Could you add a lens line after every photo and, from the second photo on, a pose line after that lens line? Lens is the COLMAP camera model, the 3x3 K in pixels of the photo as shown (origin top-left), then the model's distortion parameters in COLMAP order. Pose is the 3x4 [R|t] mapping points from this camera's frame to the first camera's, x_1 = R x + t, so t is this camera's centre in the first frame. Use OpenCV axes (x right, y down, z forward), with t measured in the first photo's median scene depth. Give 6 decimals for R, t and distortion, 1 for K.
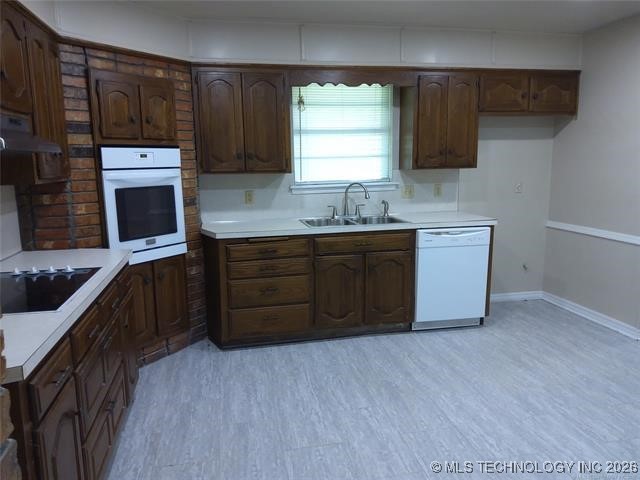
lens RADIAL K [[483.3, 0, 320.0], [0, 483.3, 240.0], [0, 0, 1]] dist [0.090190, -0.151348]
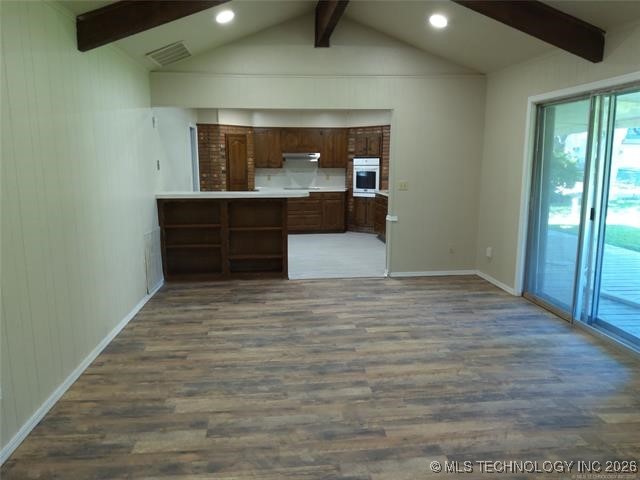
lens RADIAL K [[480.7, 0, 318.0], [0, 480.7, 240.5], [0, 0, 1]] dist [0.101533, -0.173591]
pose [[-0.111316, 0.183846, -0.976632, 2.128514], [-0.153470, 0.967770, 0.199670, -0.196885], [0.981863, 0.172110, -0.079514, 0.823476]]
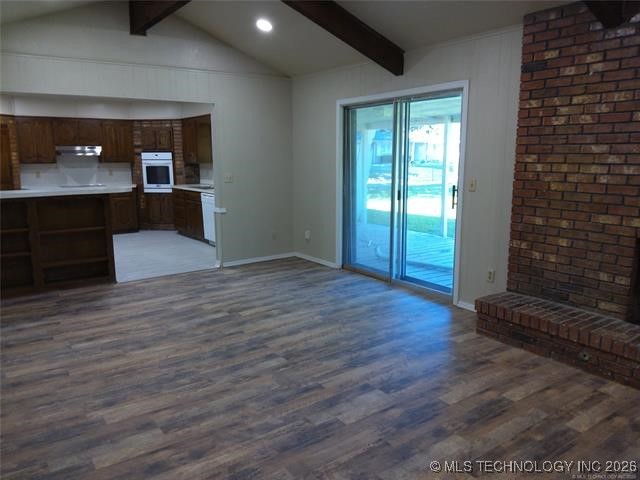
lens RADIAL K [[483.3, 0, 320.0], [0, 483.3, 240.0], [0, 0, 1]] dist [0.090190, -0.151348]
pose [[0.400933, 0.174072, -0.899417, 2.166338], [-0.148389, 0.981157, 0.123744, -0.145449], [0.904010, 0.083850, 0.419208, 0.564907]]
